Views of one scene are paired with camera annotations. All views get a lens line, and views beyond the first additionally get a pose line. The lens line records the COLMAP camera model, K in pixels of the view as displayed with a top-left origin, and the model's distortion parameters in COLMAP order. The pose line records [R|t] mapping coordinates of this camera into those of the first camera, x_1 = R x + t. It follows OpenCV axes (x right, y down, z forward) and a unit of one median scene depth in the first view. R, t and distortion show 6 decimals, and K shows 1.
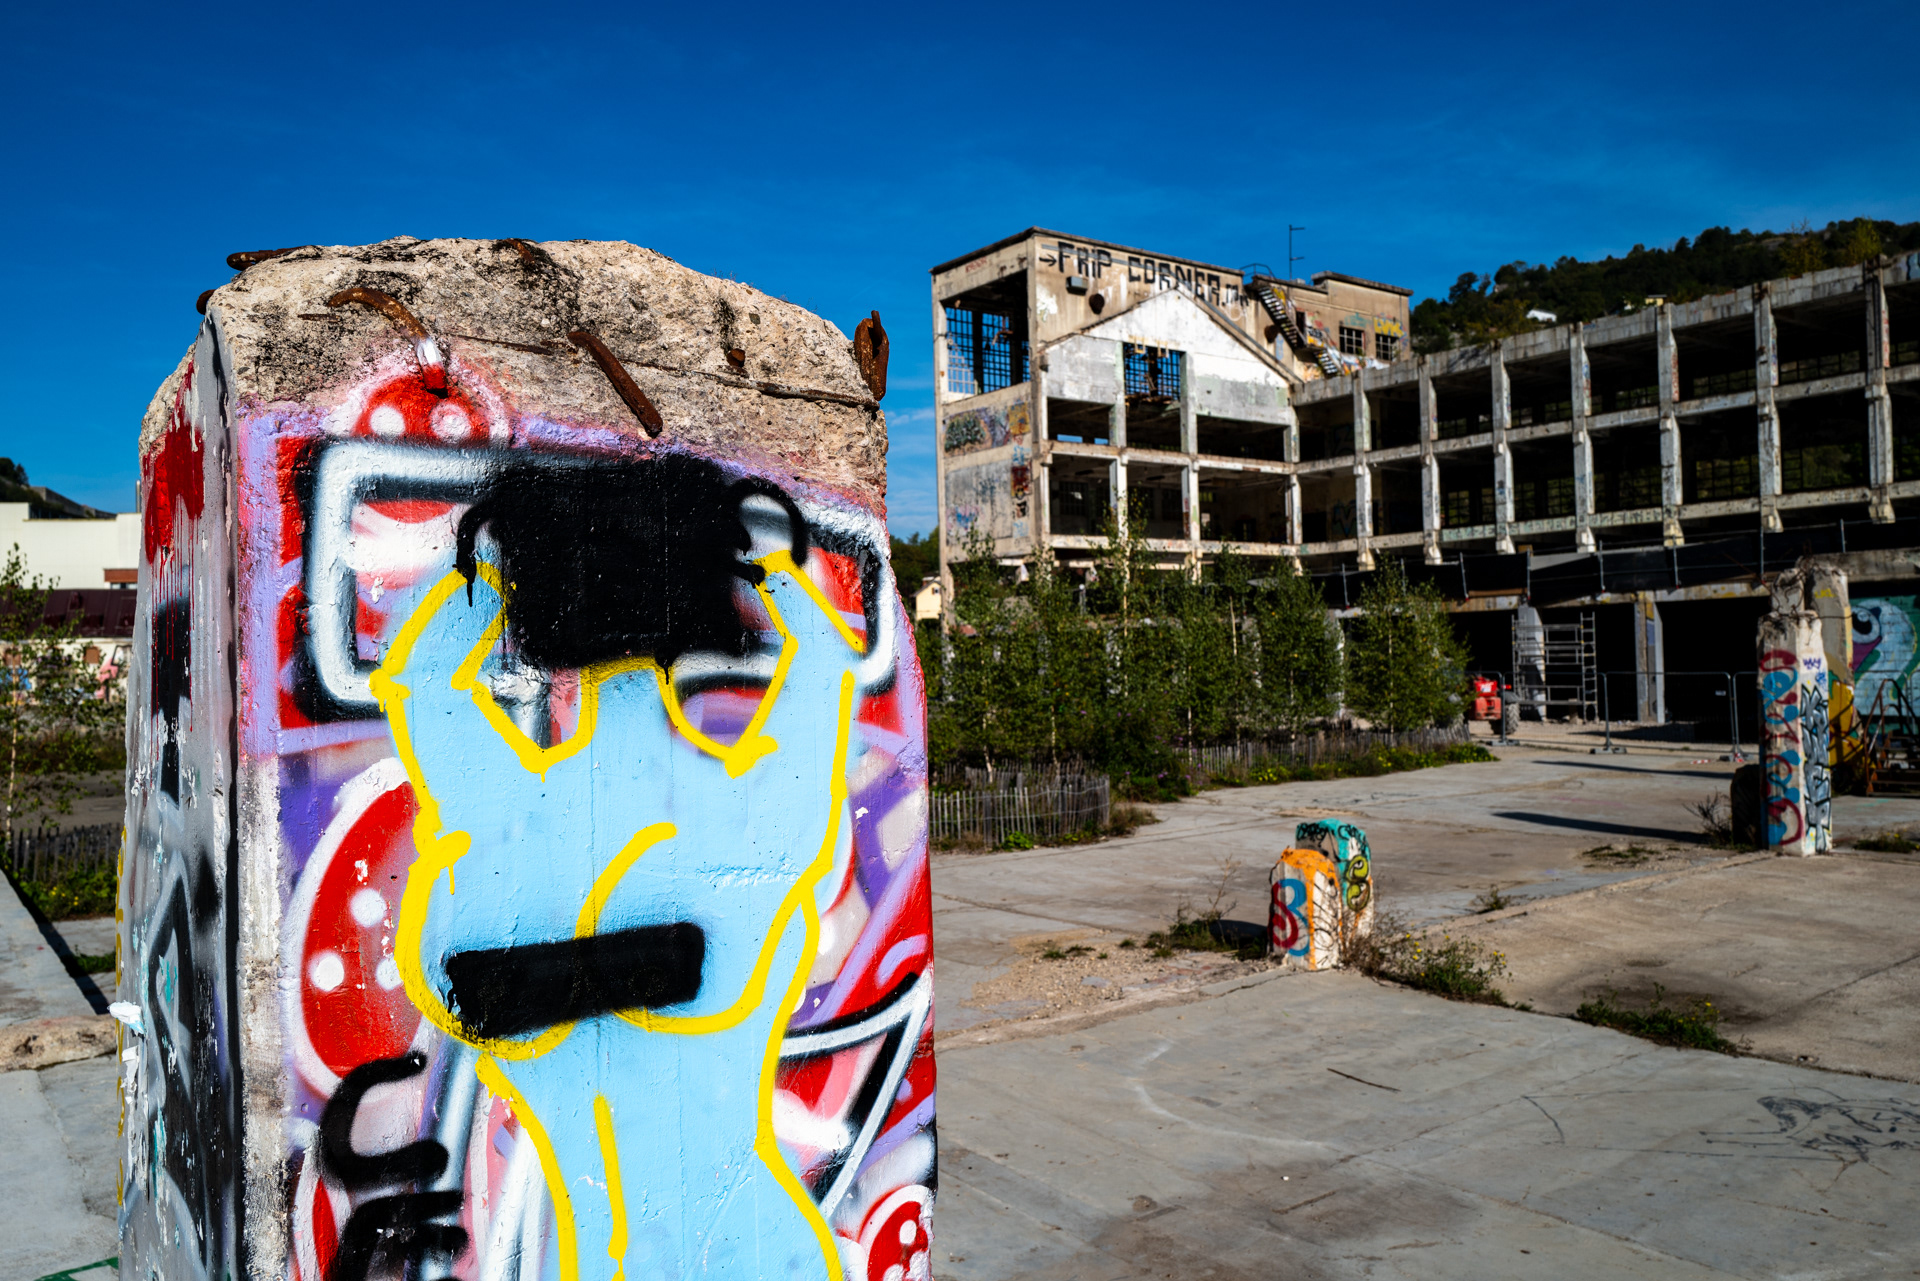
lens RADIAL K [[1439.9, 0, 957.4], [0, 1439.9, 645.7], [0, 0, 1]] dist [-0.051285, 0.079516]
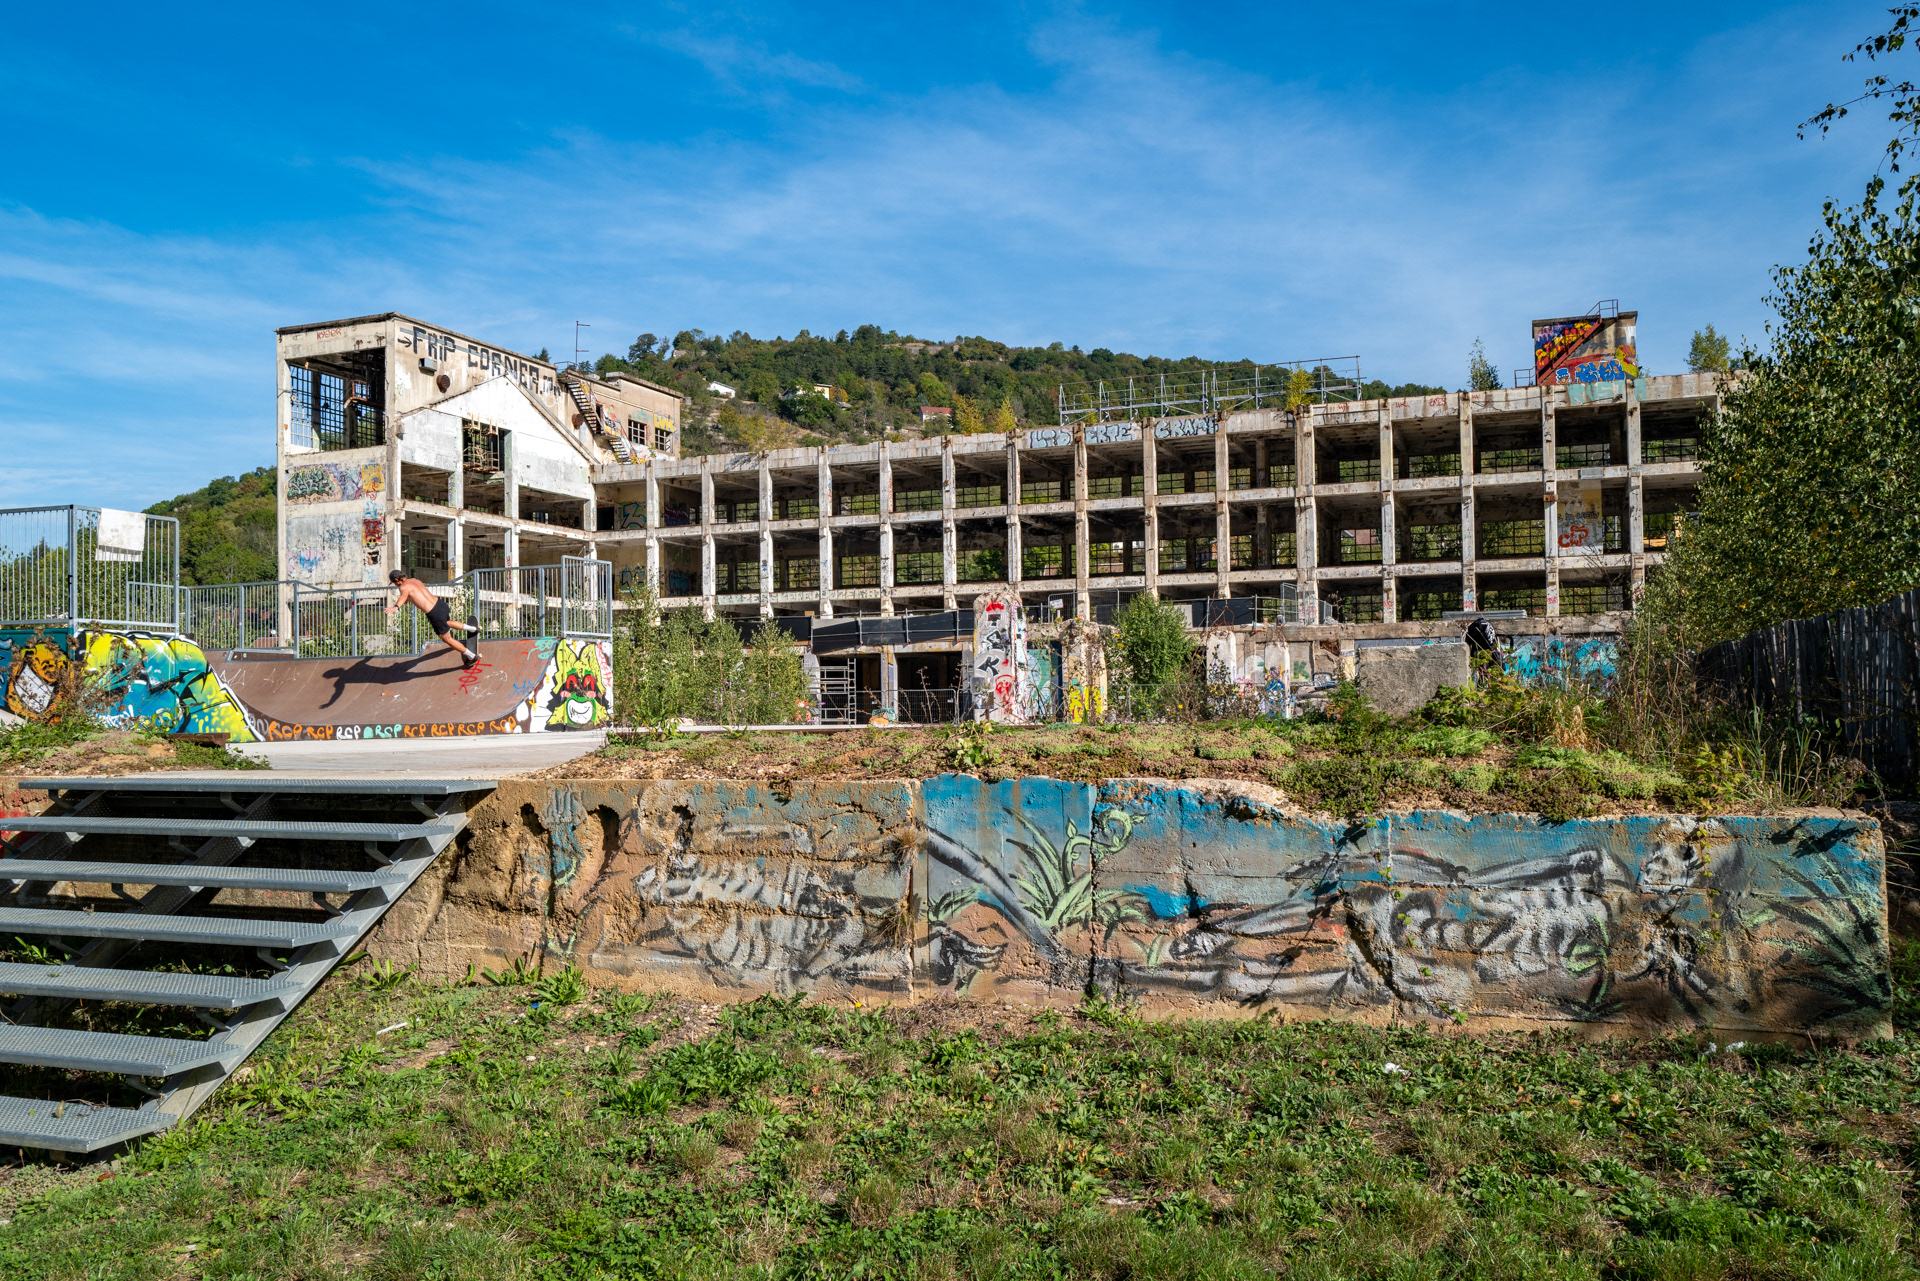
lens RADIAL K [[1539.0, 0, 969.7], [0, 1539.0, 688.9], [0, 0, 1]] dist [-0.024703, -0.004155]
pose [[0.844608, 0.022053, 0.534930, -0.194929], [-0.014695, 0.999730, -0.018012, 0.022118], [-0.535183, 0.007352, 0.844704, -0.257465]]
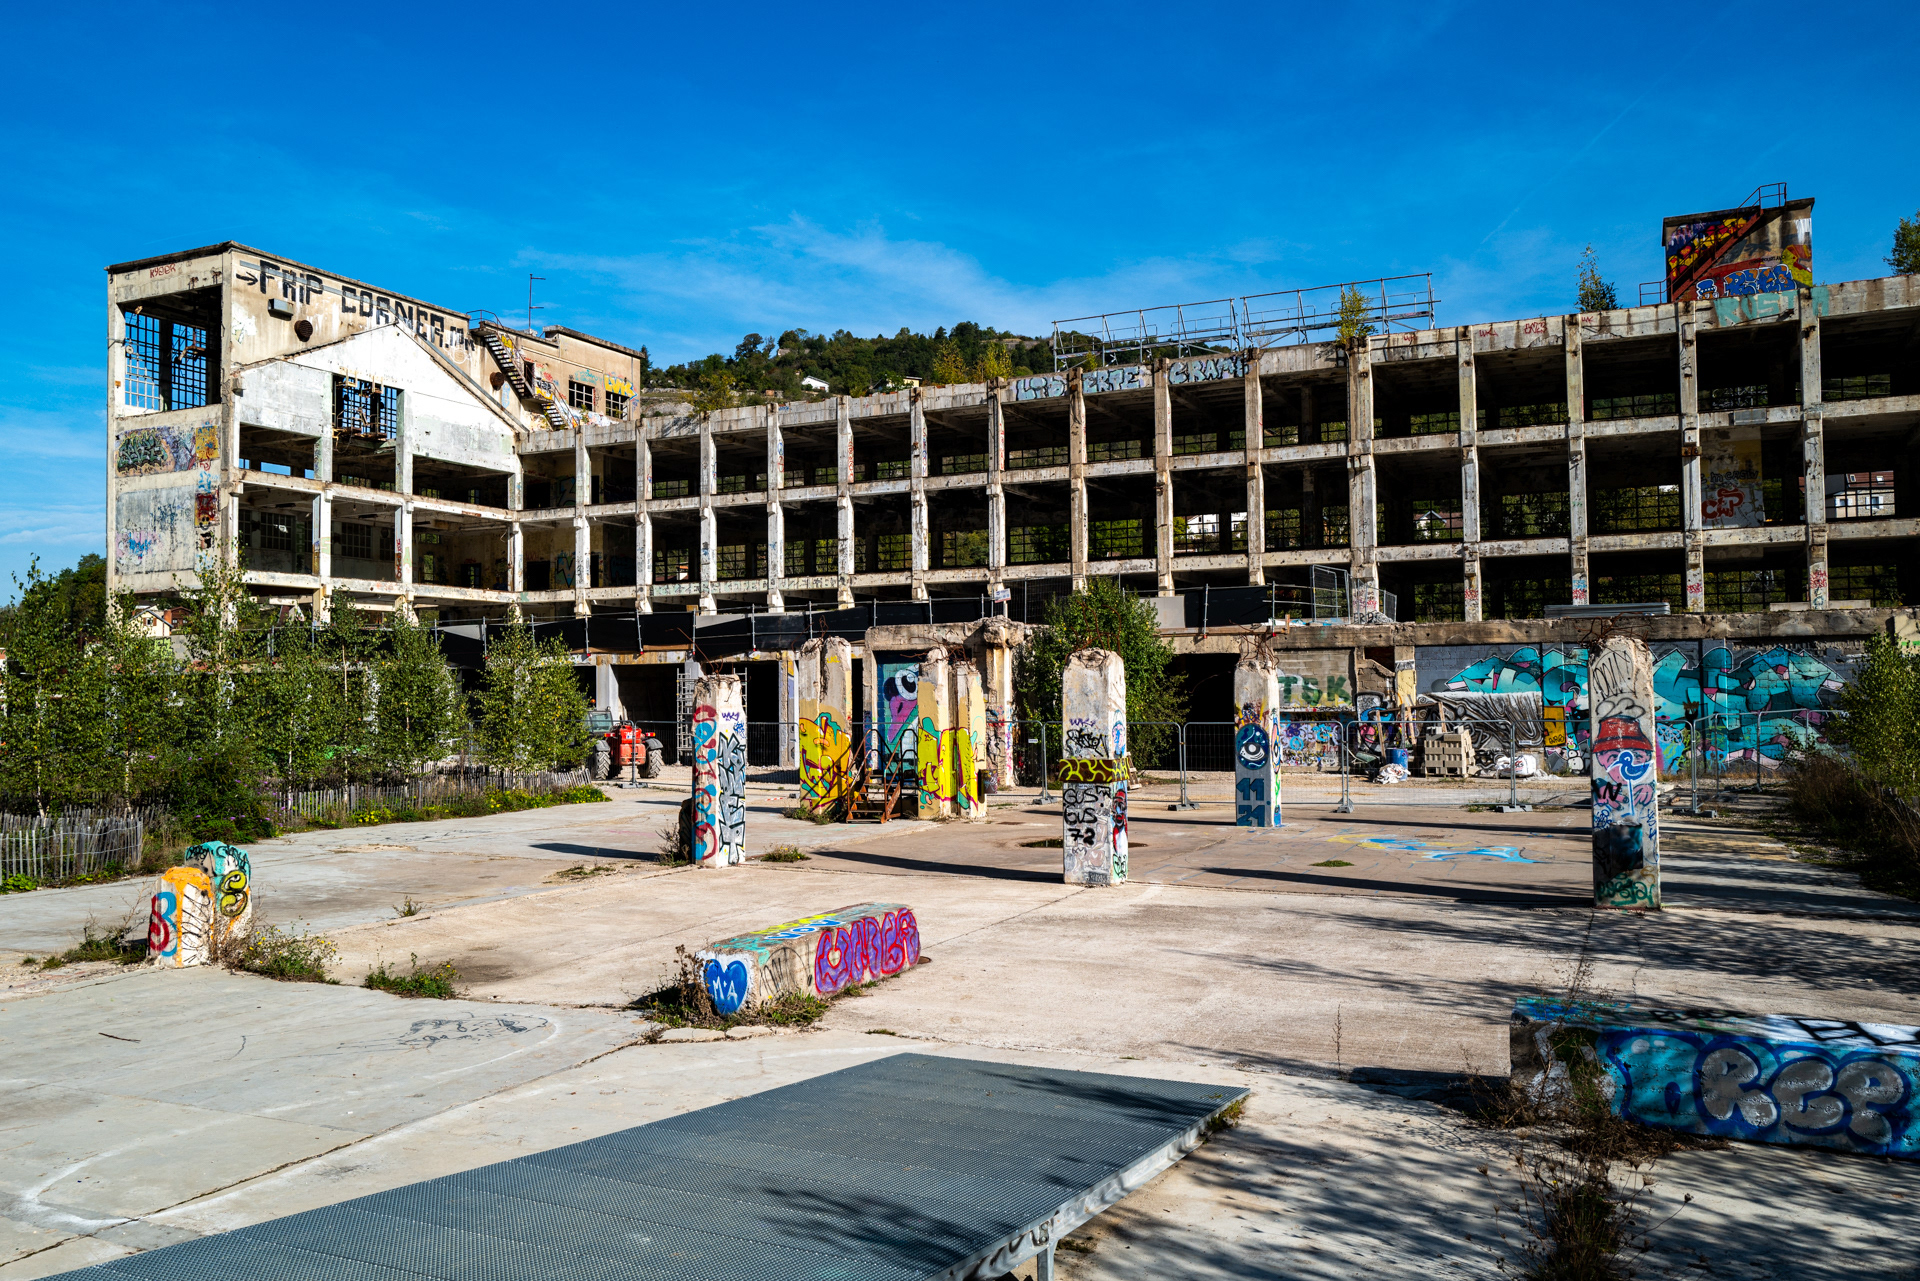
lens RADIAL K [[1475.1, 0, 960.0], [0, 1475.1, 640.5], [0, 0, 1]] dist [-0.053798, 0.085168]
pose [[0.884147, 0.034618, 0.465925, 0.036154], [-0.018187, 0.999045, -0.039718, -0.001486], [-0.466855, 0.026643, 0.883932, -0.057874]]
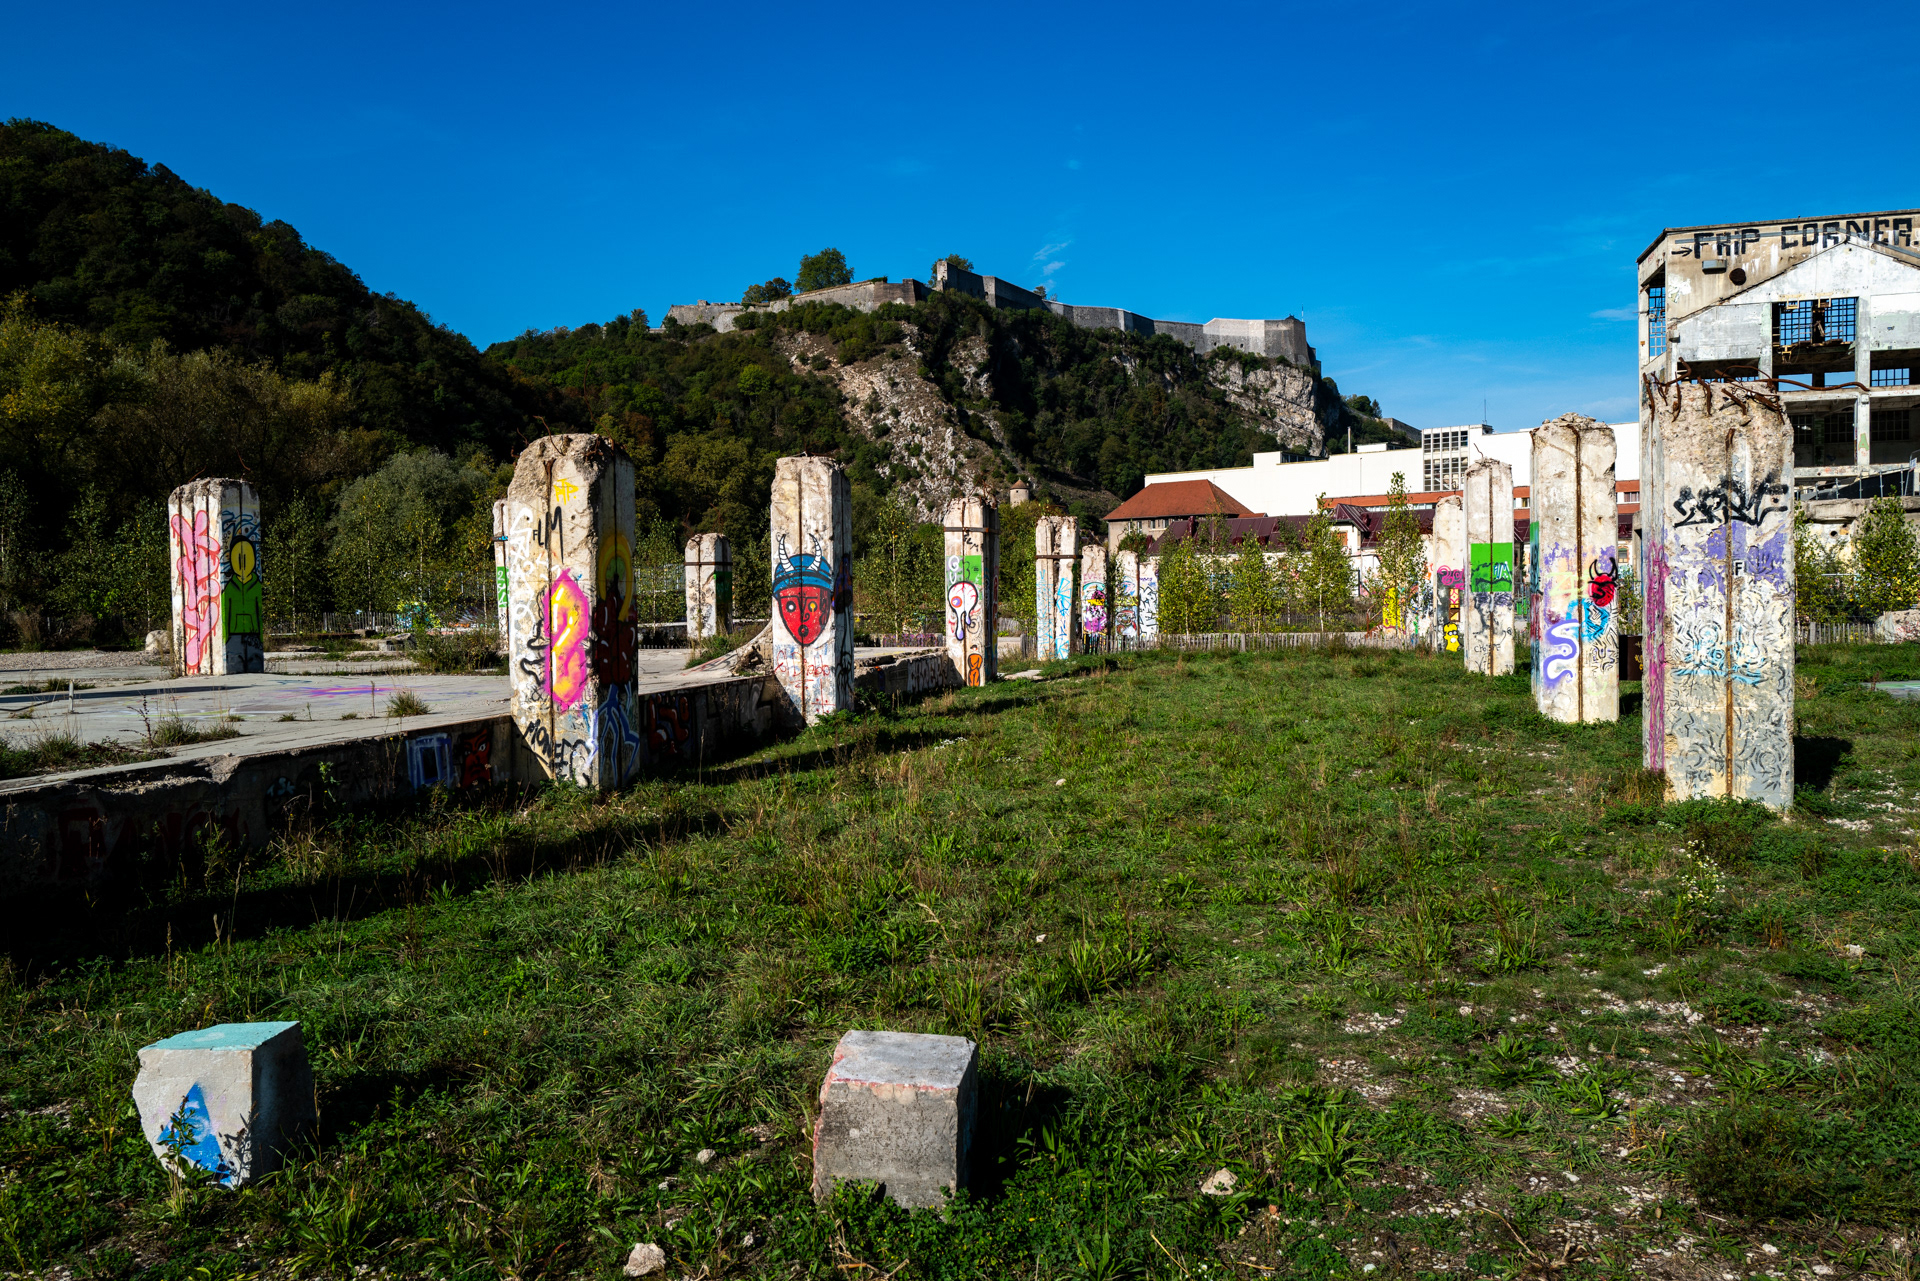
lens RADIAL K [[1439.9, 0, 957.4], [0, 1439.9, 645.7], [0, 0, 1]] dist [-0.051285, 0.079516]
pose [[0.622477, 0.042328, -0.781492, 0.632162], [0.011619, 0.997927, 0.063305, -0.010557], [0.782552, -0.048486, 0.620695, -0.277162]]
